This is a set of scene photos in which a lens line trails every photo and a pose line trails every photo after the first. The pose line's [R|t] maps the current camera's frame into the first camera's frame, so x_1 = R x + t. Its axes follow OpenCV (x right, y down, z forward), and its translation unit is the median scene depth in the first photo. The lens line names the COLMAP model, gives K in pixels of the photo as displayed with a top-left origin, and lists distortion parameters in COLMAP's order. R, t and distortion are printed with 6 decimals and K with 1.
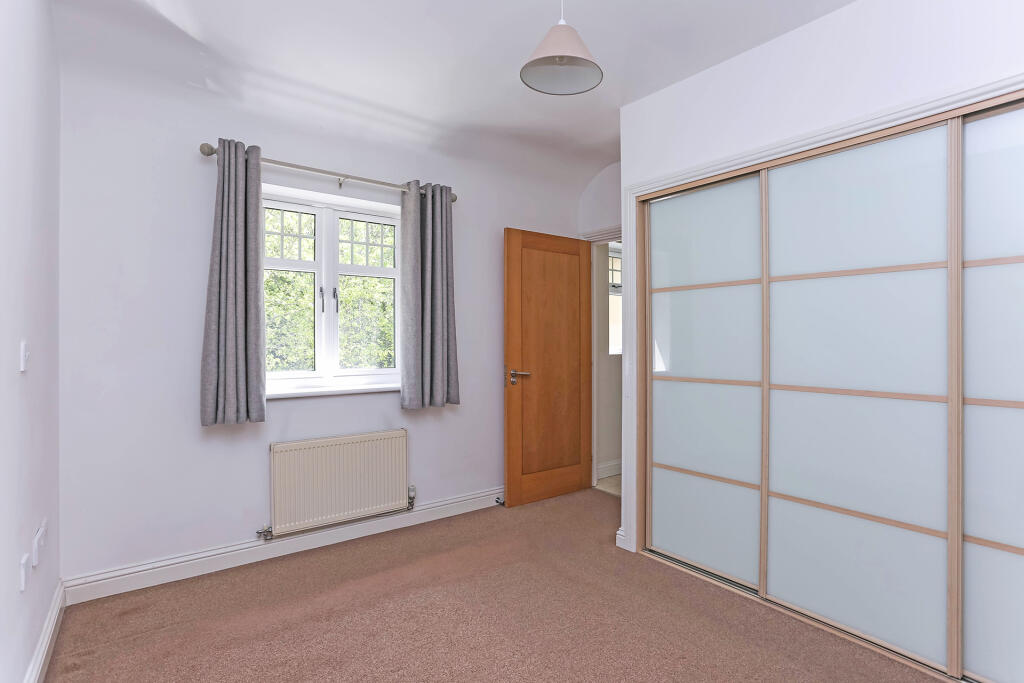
lens RADIAL K [[499.8, 0, 512.1], [0, 499.8, 342.1], [0, 0, 1]] dist [-0.045060, 0.018486]
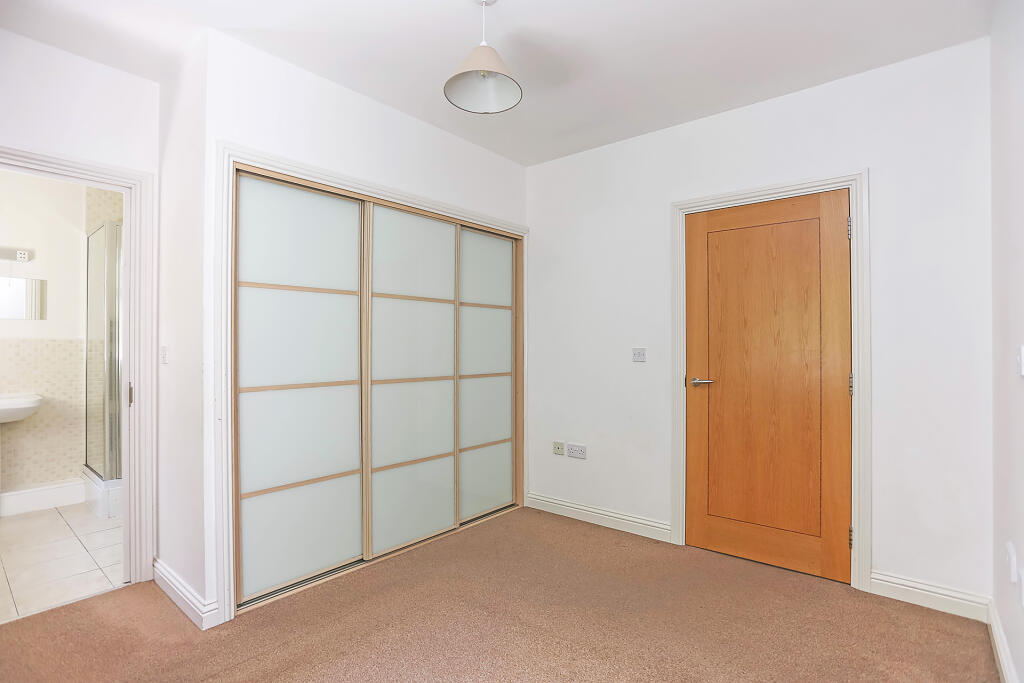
lens RADIAL K [[499.8, 0, 506.5], [0, 499.8, 336.5], [0, 0, 1]] dist [-0.045060, 0.018486]
pose [[-0.202408, 0.001849, 0.979300, -0.722563], [-0.010854, 0.999933, -0.004132, -0.024006], [-0.979241, -0.011466, -0.202374, 0.899185]]
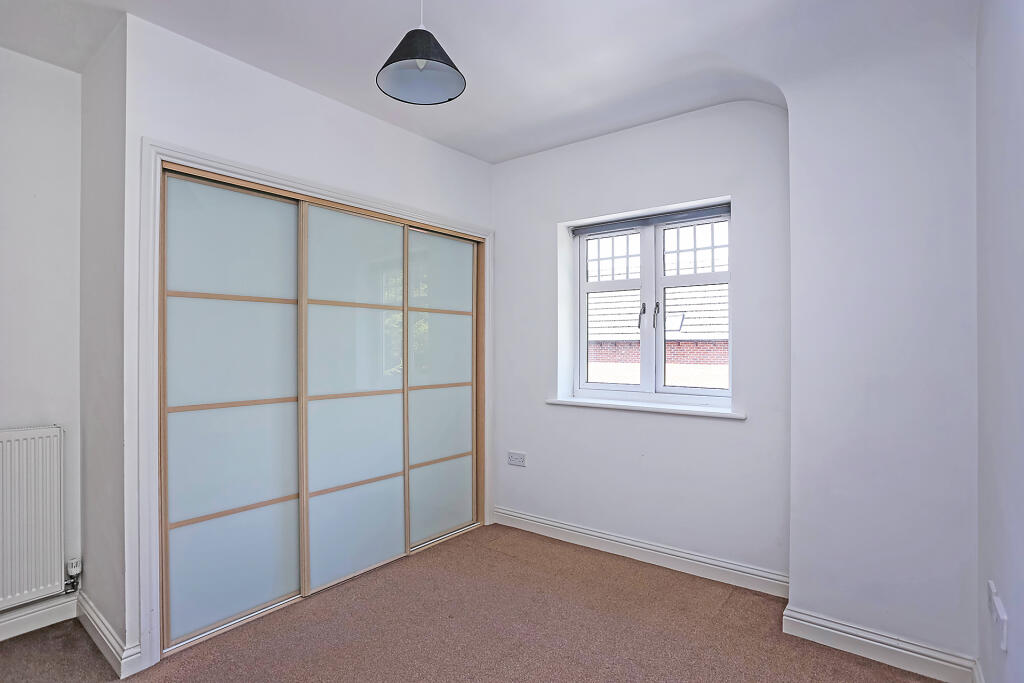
lens RADIAL K [[499.8, 0, 513.8], [0, 499.8, 342.2], [0, 0, 1]] dist [-0.045060, 0.018486]
pose [[-0.248934, 0.008090, 0.968487, -0.649276], [0.010927, 0.999925, -0.005544, -0.027170], [-0.968459, 0.009202, -0.249004, 0.800791]]
